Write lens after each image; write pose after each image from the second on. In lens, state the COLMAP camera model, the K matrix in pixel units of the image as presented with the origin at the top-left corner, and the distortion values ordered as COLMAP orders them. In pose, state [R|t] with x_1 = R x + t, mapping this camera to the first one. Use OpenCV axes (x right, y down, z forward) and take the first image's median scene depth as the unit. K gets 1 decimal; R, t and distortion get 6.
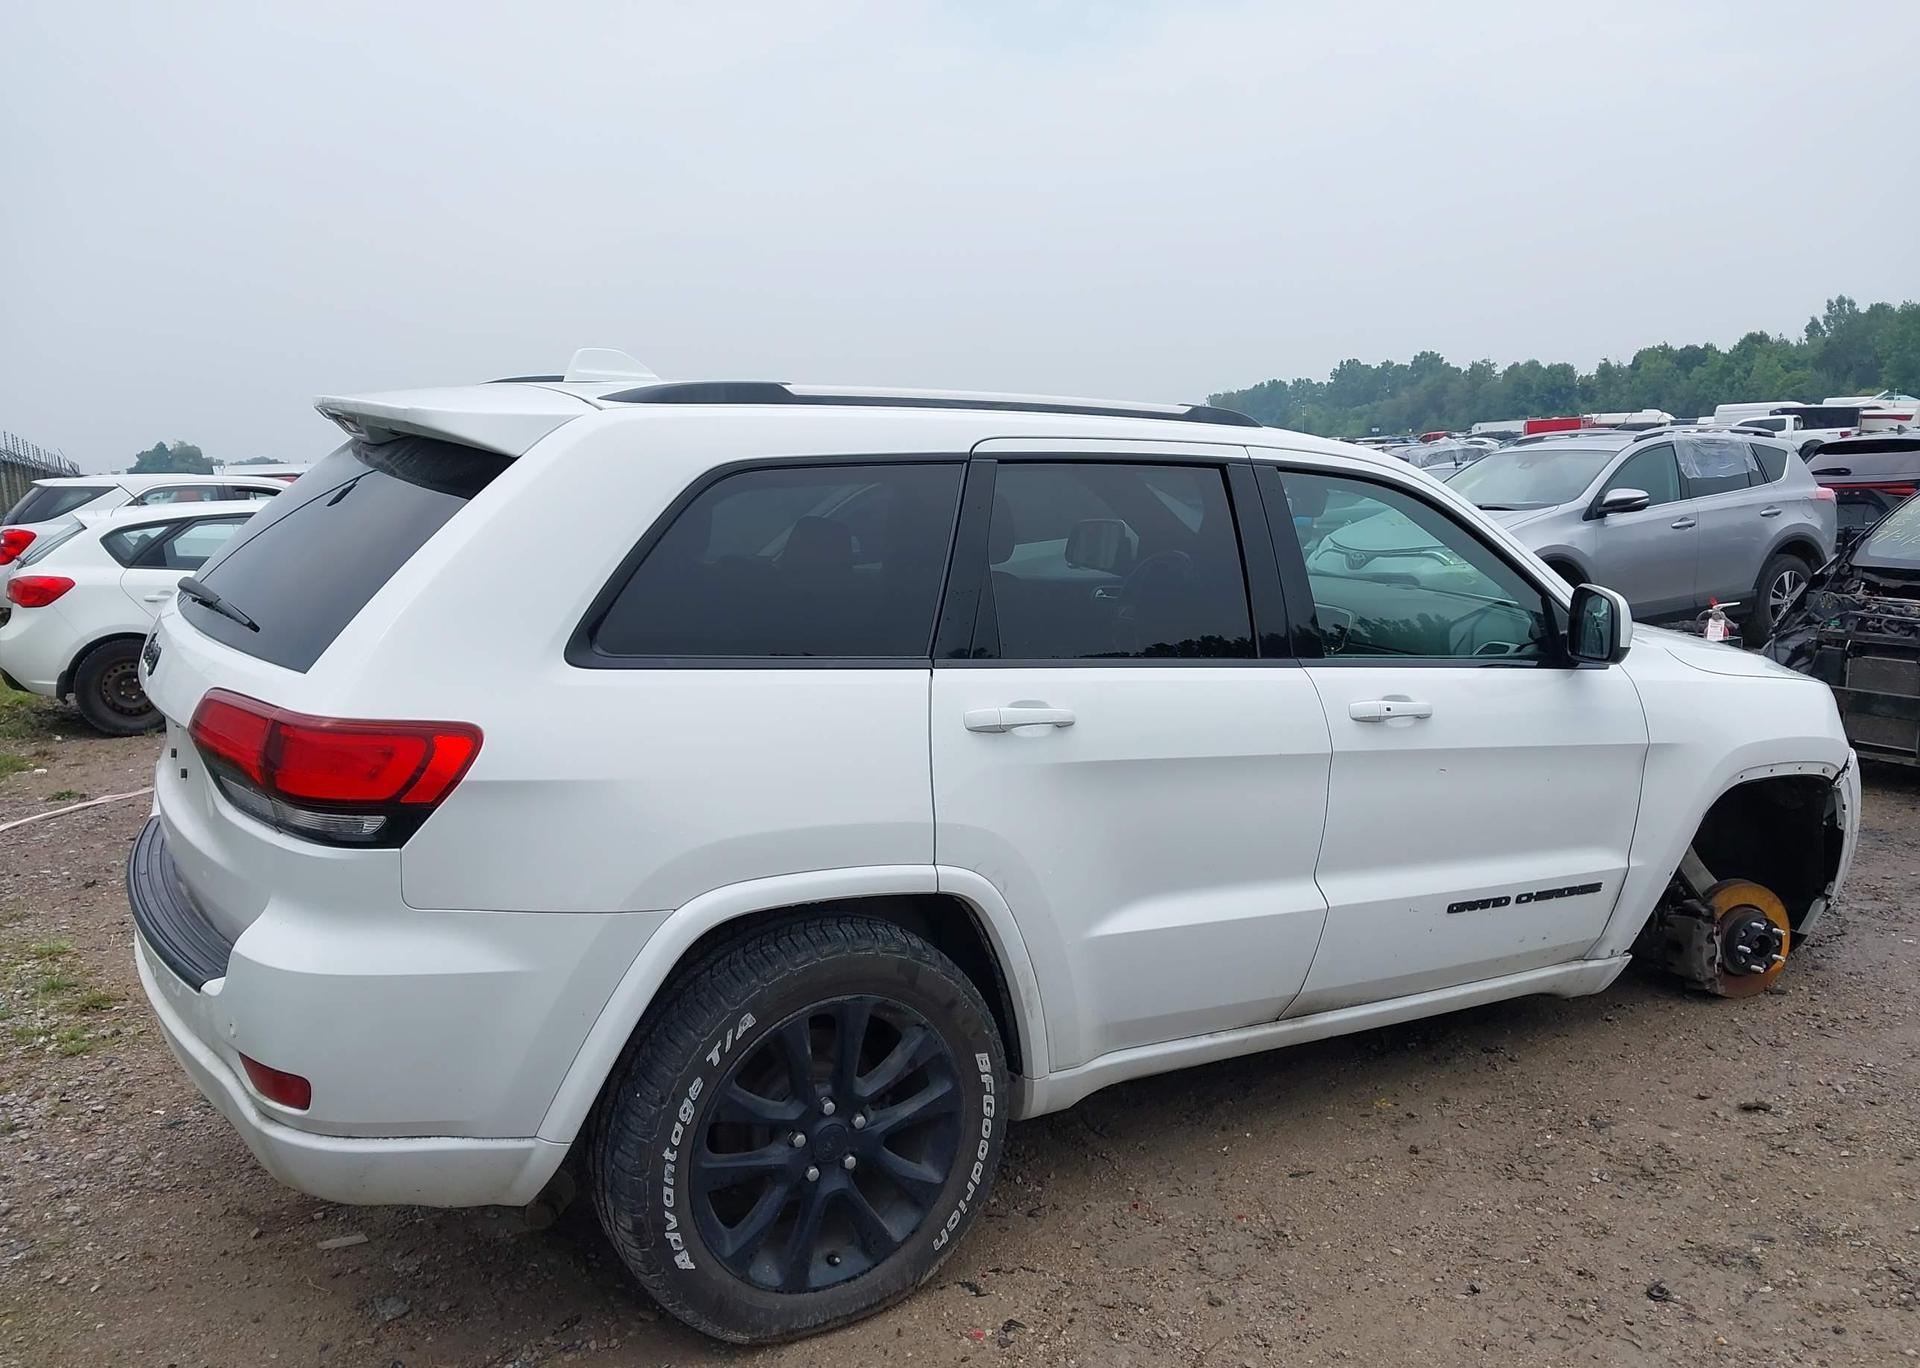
lens RADIAL K [[1523.0, 0, 969.3], [0, 1523.0, 673.5], [0, 0, 1]] dist [0.026143, -0.024222]
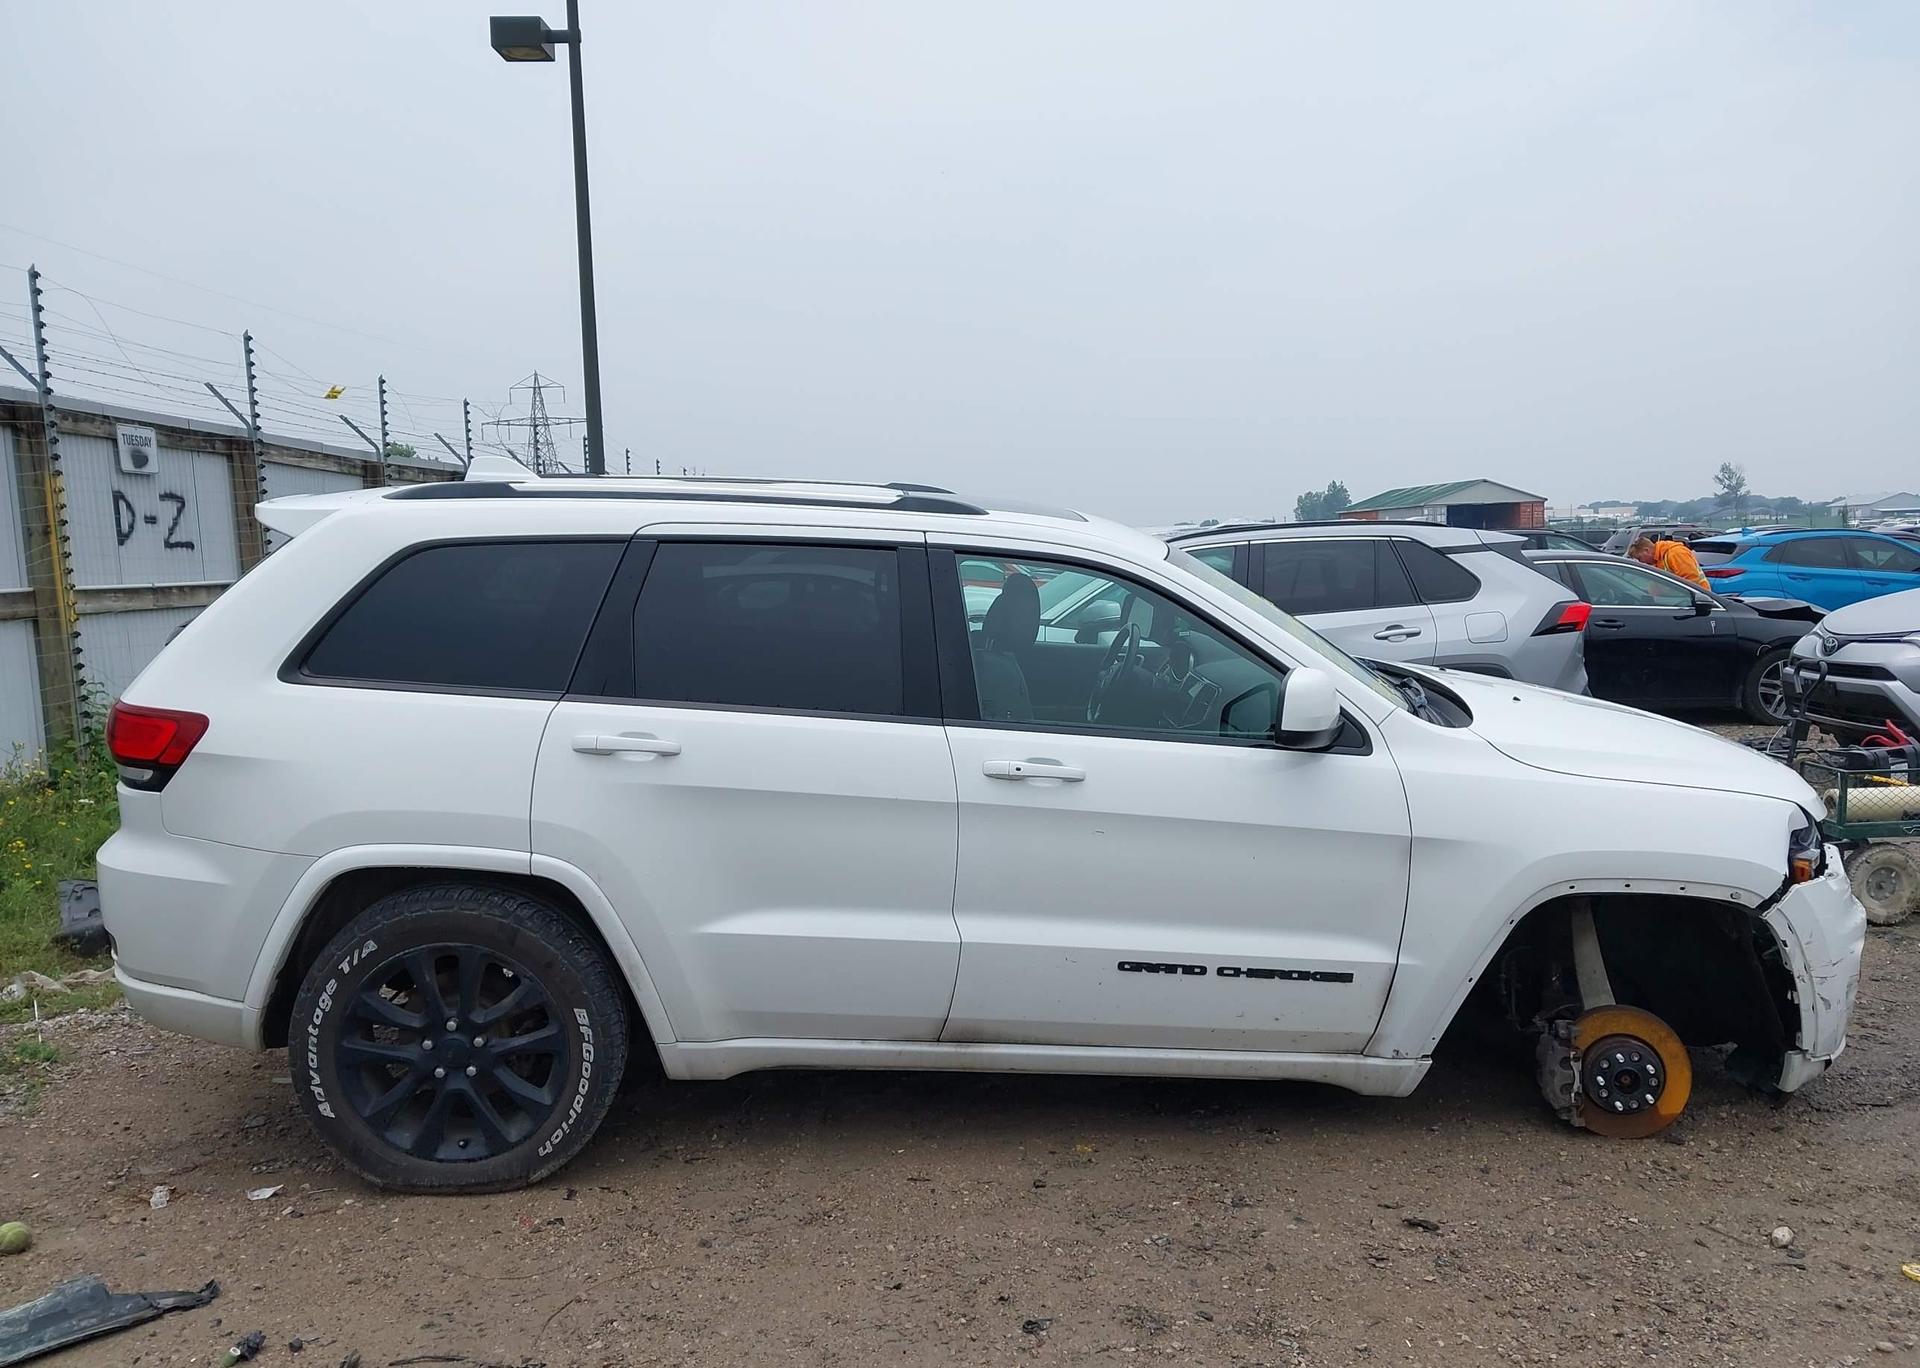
lens RADIAL K [[1523.0, 0, 953.3], [0, 1523.0, 672.4], [0, 0, 1]] dist [0.026143, -0.024222]
pose [[0.877558, 0.048266, -0.477035, 0.868072], [-0.067940, 0.997399, -0.024066, -0.018888], [0.474633, 0.053529, 0.878555, 0.018100]]
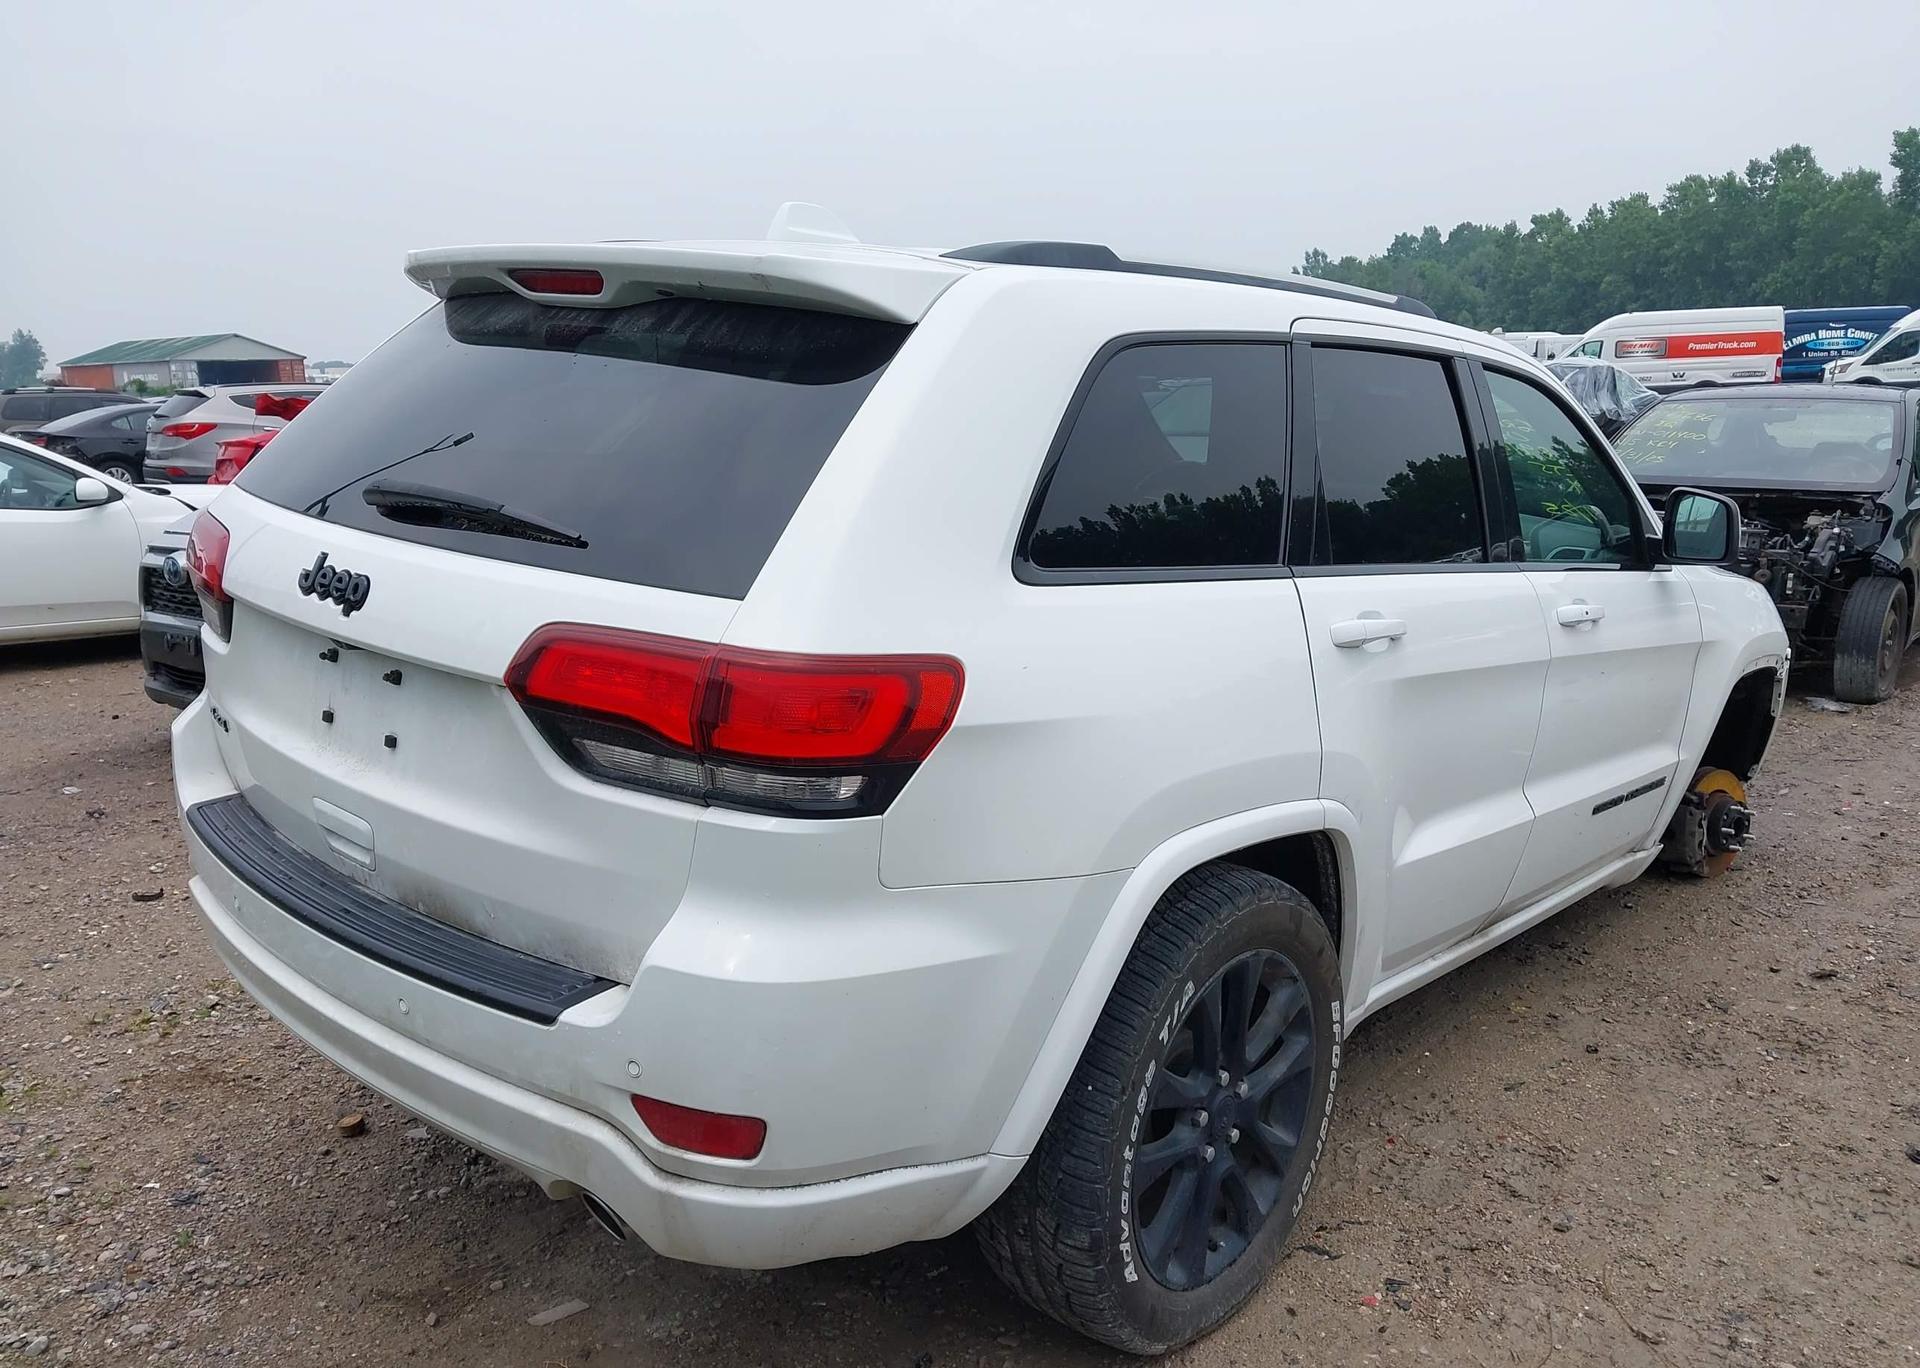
lens RADIAL K [[1523.0, 0, 973.4], [0, 1523.0, 688.4], [0, 0, 1]] dist [0.026143, -0.024222]
pose [[0.955096, -0.044329, 0.292961, -0.456079], [0.028545, 0.997912, 0.057939, 0.004018], [-0.294917, -0.046975, 0.954367, 0.199685]]
